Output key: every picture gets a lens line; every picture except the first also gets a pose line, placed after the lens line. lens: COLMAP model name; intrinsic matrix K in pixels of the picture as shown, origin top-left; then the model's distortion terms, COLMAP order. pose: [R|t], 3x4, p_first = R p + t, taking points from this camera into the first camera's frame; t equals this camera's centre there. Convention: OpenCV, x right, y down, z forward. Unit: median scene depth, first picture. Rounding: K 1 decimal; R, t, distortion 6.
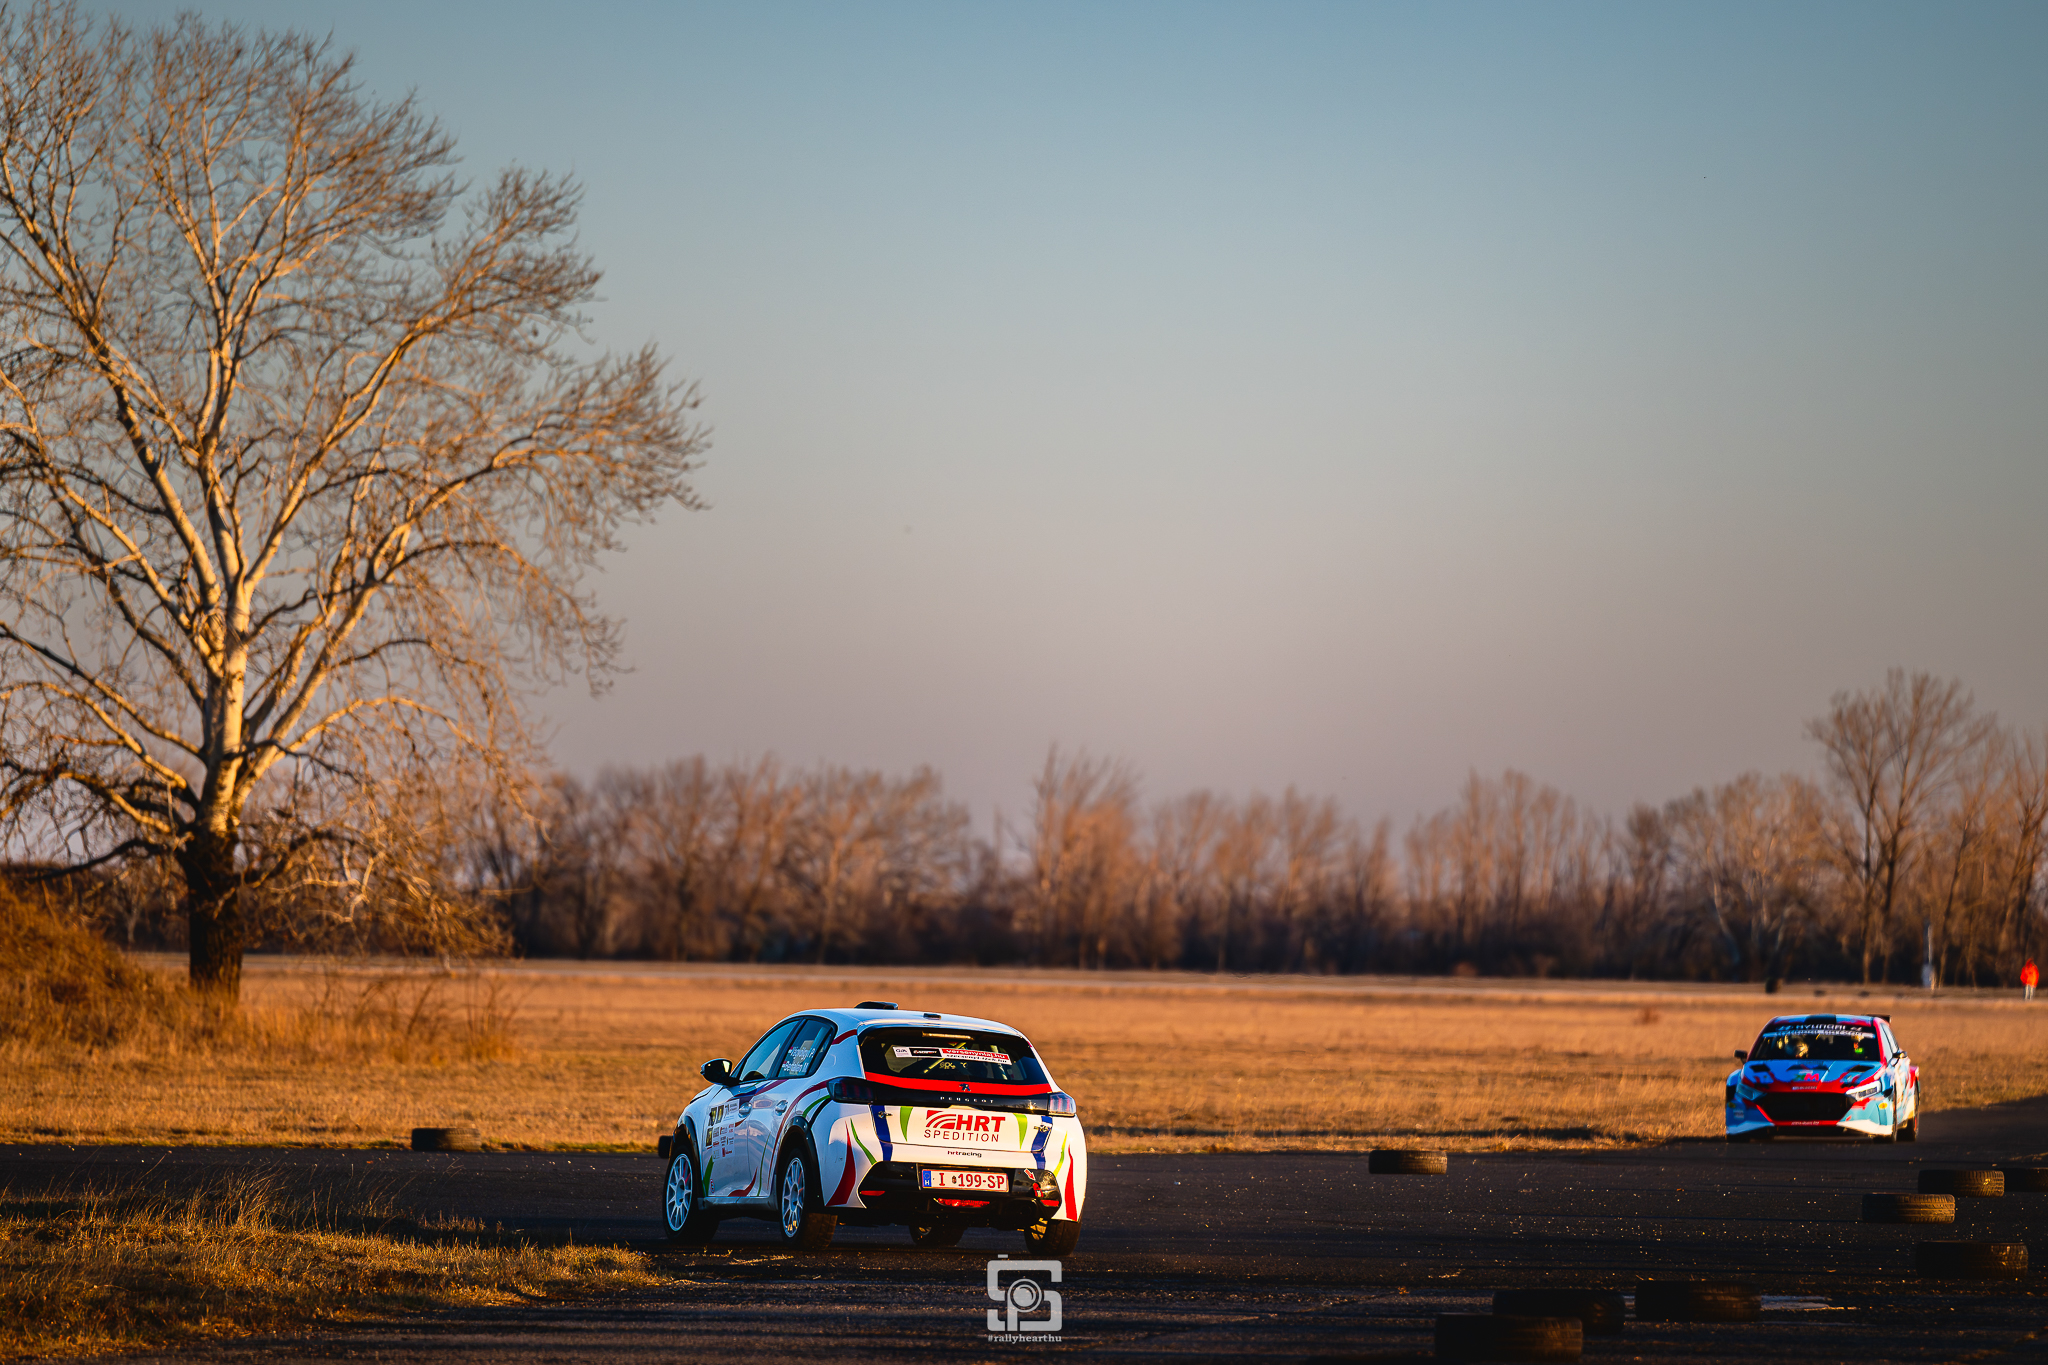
lens RADIAL K [[11692.3, 0, 1024.3], [0, 11692.3, 682.3], [0, 0, 1]] dist [0.112718, 0.000000]
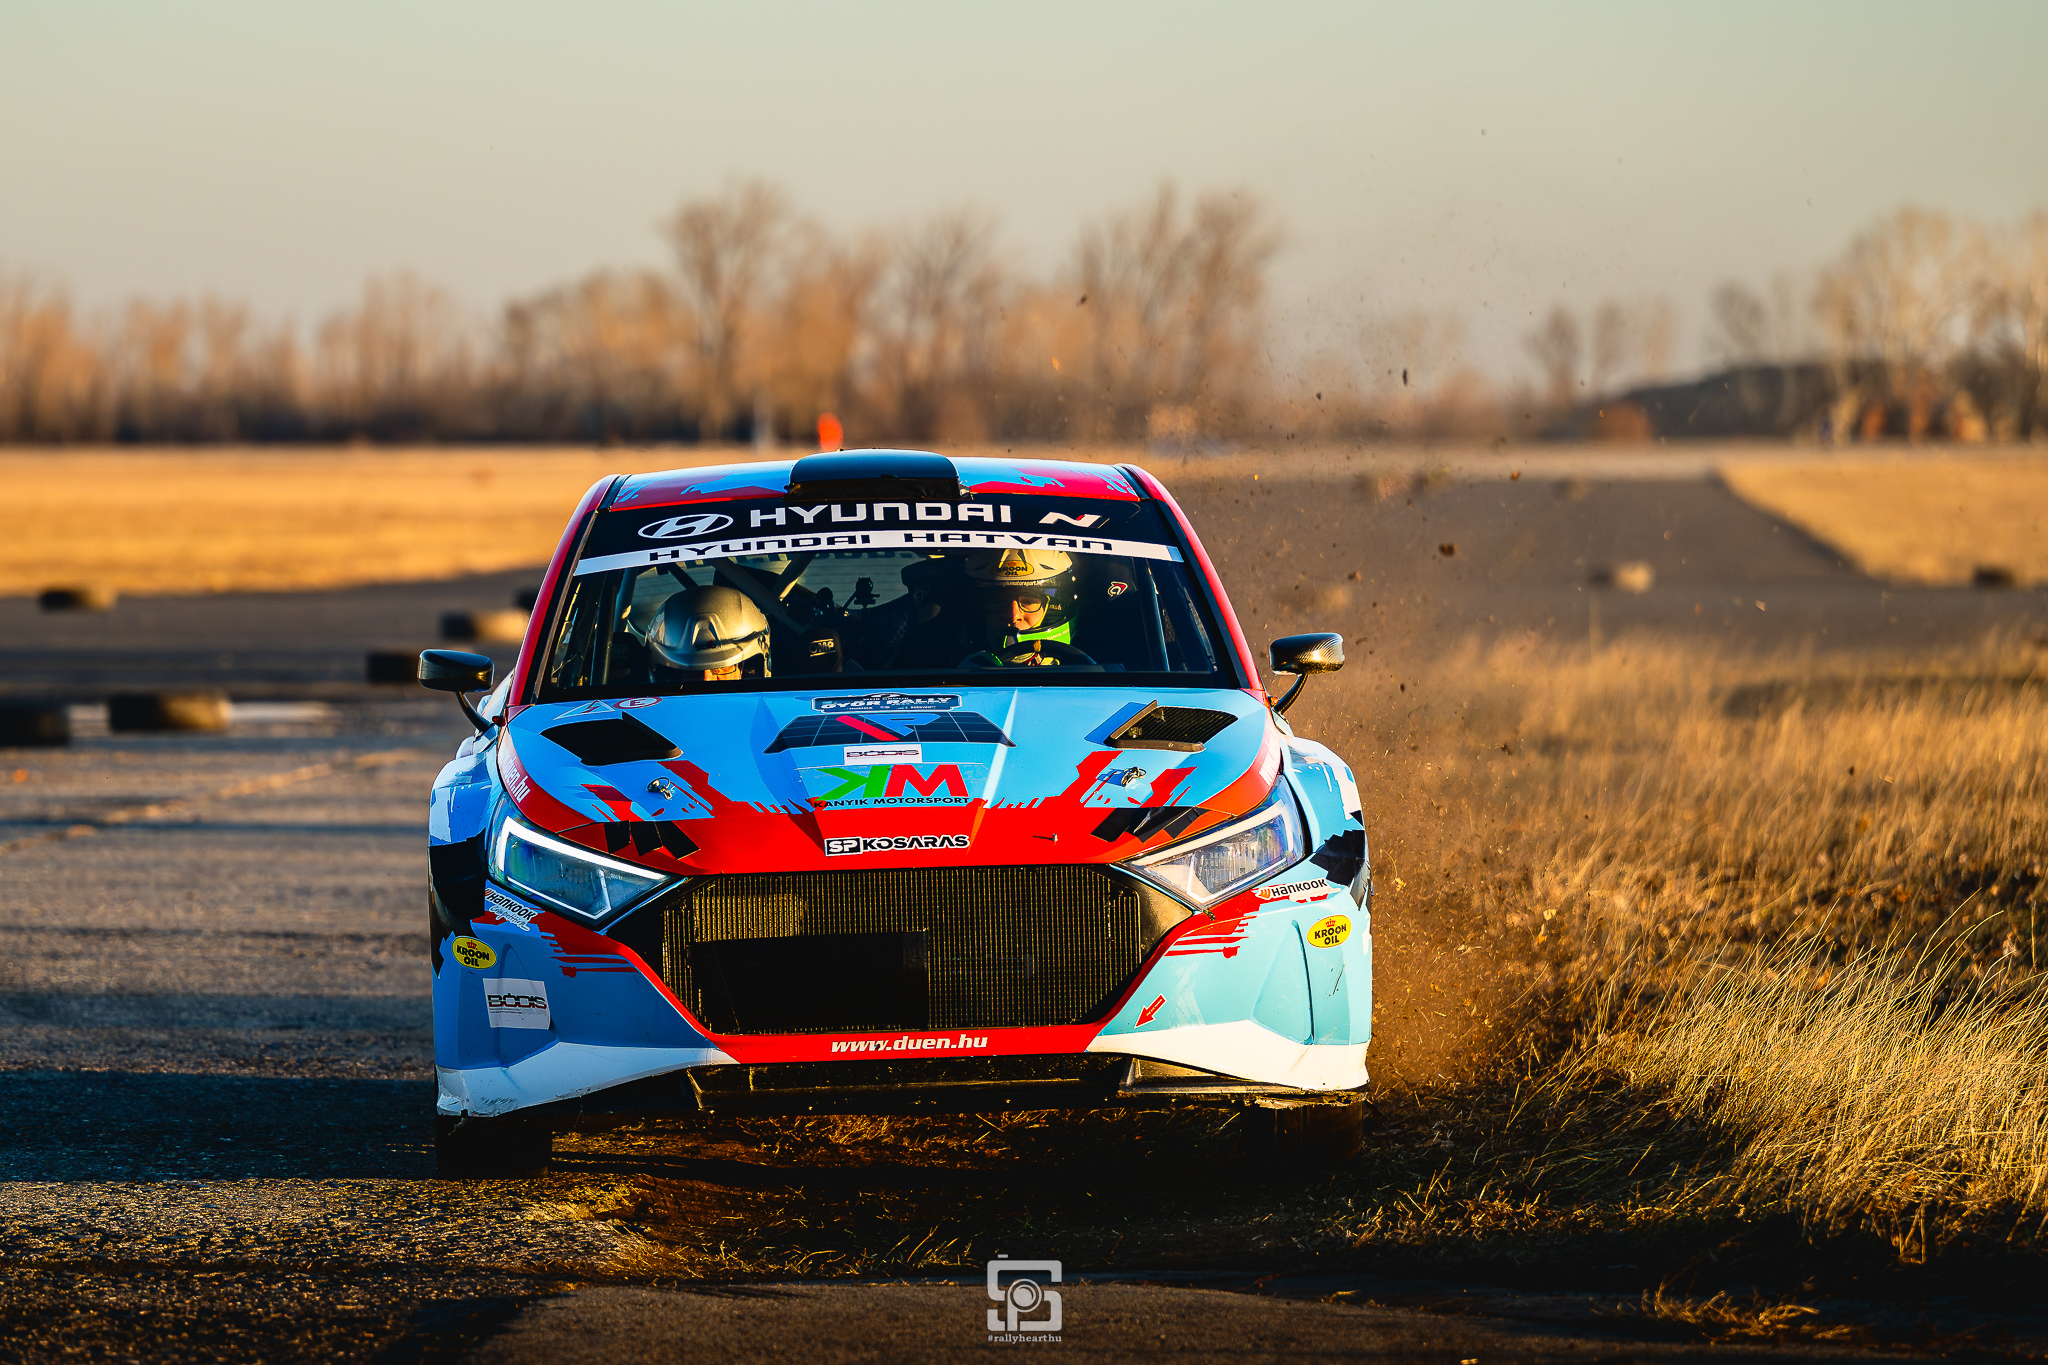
lens RADIAL K [[8342.1, 0, 1016.3], [0, 8342.1, 681.7], [0, 0, 1]] dist [0.123609, 0.000000]
pose [[0.993567, -0.030425, 0.109086, 0.011232], [0.024648, 0.998241, 0.053919, 0.005199], [-0.110535, -0.050883, 0.992569, 0.178563]]
